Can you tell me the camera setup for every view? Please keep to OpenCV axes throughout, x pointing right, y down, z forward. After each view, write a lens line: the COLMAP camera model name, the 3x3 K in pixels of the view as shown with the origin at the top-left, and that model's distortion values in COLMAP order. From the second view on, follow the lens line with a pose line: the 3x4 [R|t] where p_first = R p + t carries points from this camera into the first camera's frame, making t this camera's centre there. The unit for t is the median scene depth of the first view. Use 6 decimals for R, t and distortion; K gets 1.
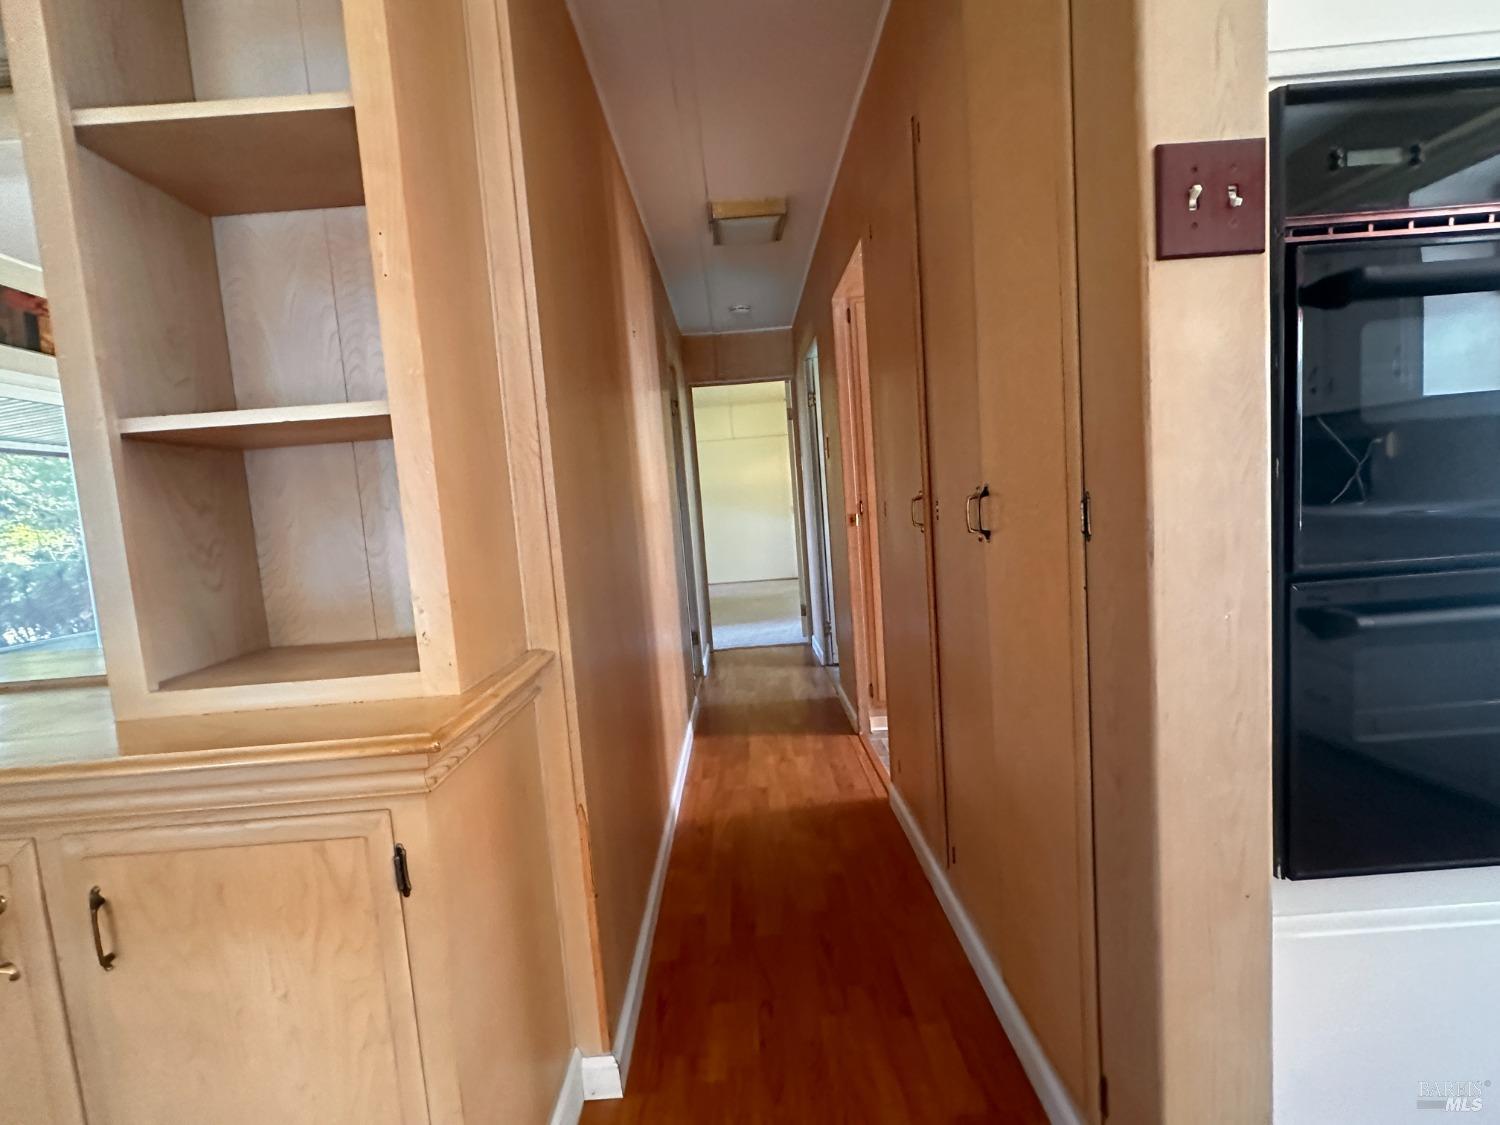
lens RADIAL K [[693.3, 0, 754.7], [0, 693.3, 560.8], [0, 0, 1]] dist [-0.002715, -0.000295]
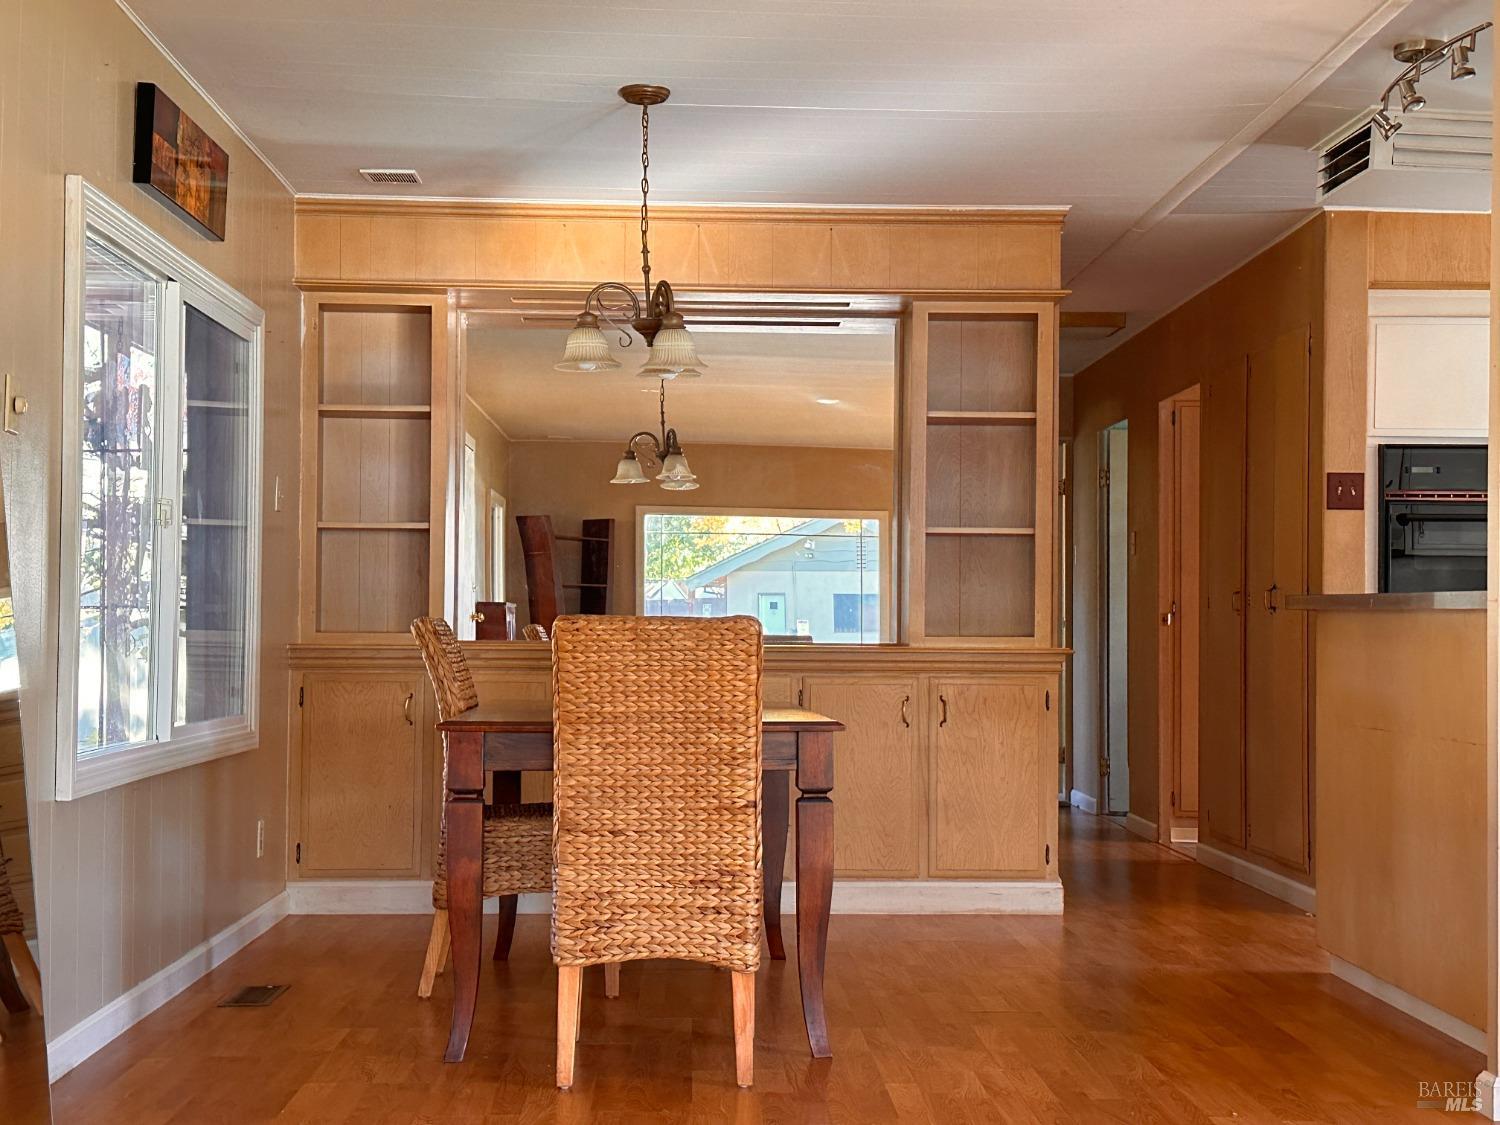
lens RADIAL K [[1984.2, 0, 747.4], [0, 1984.2, 569.4], [0, 0, 1]] dist [0.115144, 0.000000]
pose [[0.996593, 0.082466, 0.001183, -1.160923], [-0.081763, 0.989773, -0.116891, 0.632657], [-0.010810, 0.116396, 0.993144, -4.599068]]
